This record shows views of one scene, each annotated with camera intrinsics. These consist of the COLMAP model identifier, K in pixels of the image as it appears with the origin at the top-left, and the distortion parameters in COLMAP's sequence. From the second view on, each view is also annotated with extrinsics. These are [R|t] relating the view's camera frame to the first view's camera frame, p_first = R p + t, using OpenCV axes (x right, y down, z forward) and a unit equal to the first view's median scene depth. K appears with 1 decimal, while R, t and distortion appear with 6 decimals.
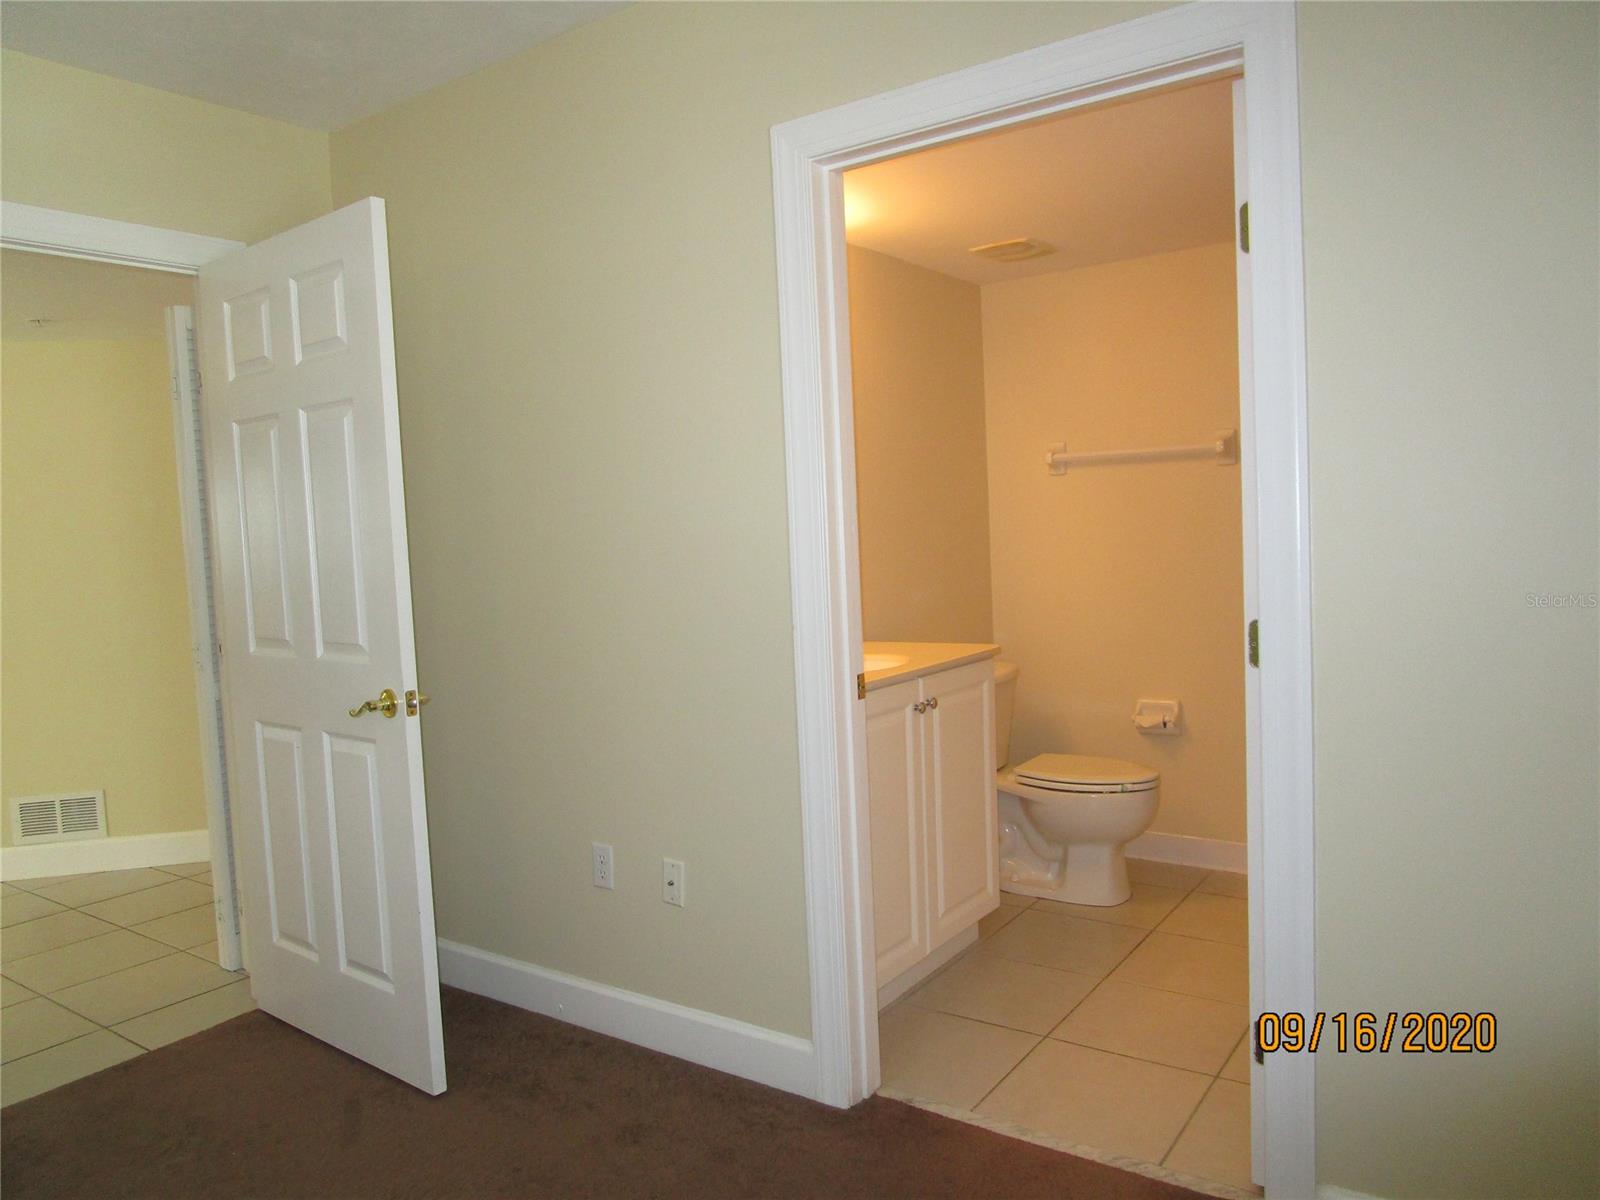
lens RADIAL K [[1127.4, 0, 798.6], [0, 1127.4, 597.8], [0, 0, 1]] dist [-0.033749, 0.004510]
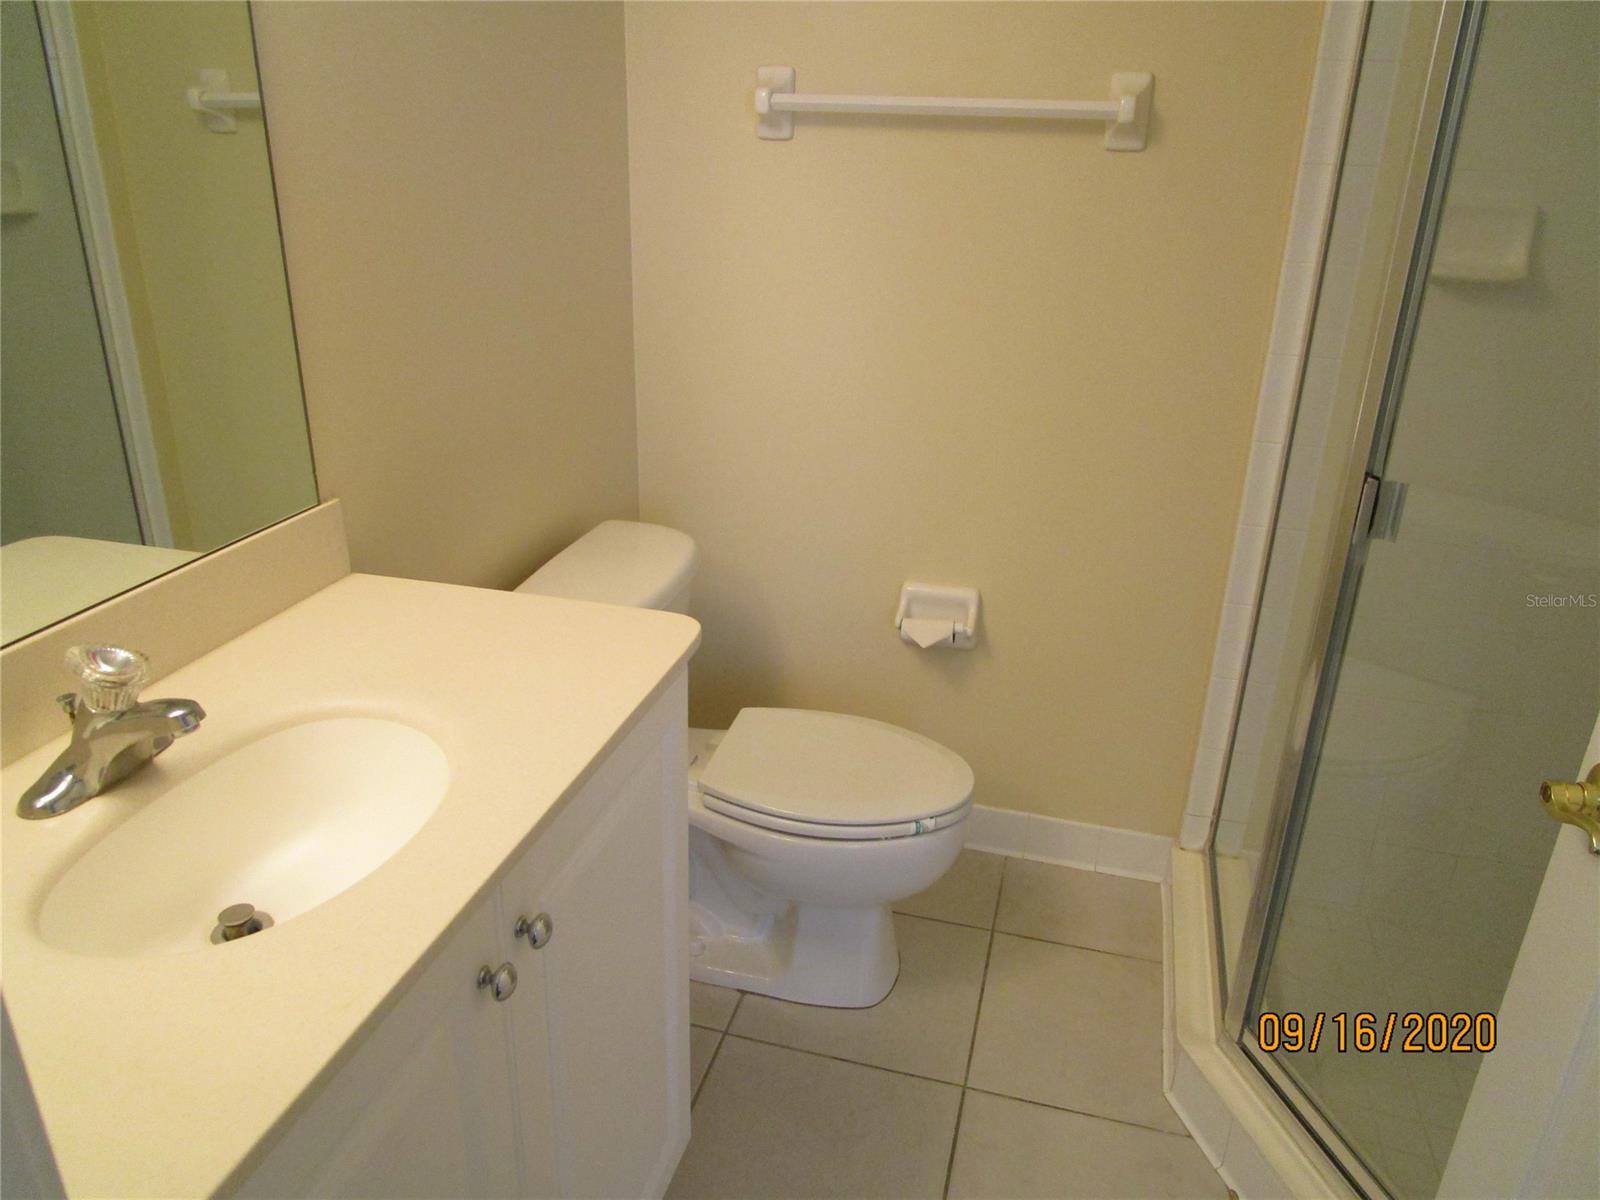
lens RADIAL K [[1127.4, 0, 799.7], [0, 1127.4, 602.2], [0, 0, 1]] dist [-0.033749, 0.004510]
pose [[0.937613, -0.067620, 0.341040, 0.064662], [-0.041830, 0.951840, 0.303728, -0.069764], [-0.345154, -0.299045, 0.889630, 0.530373]]
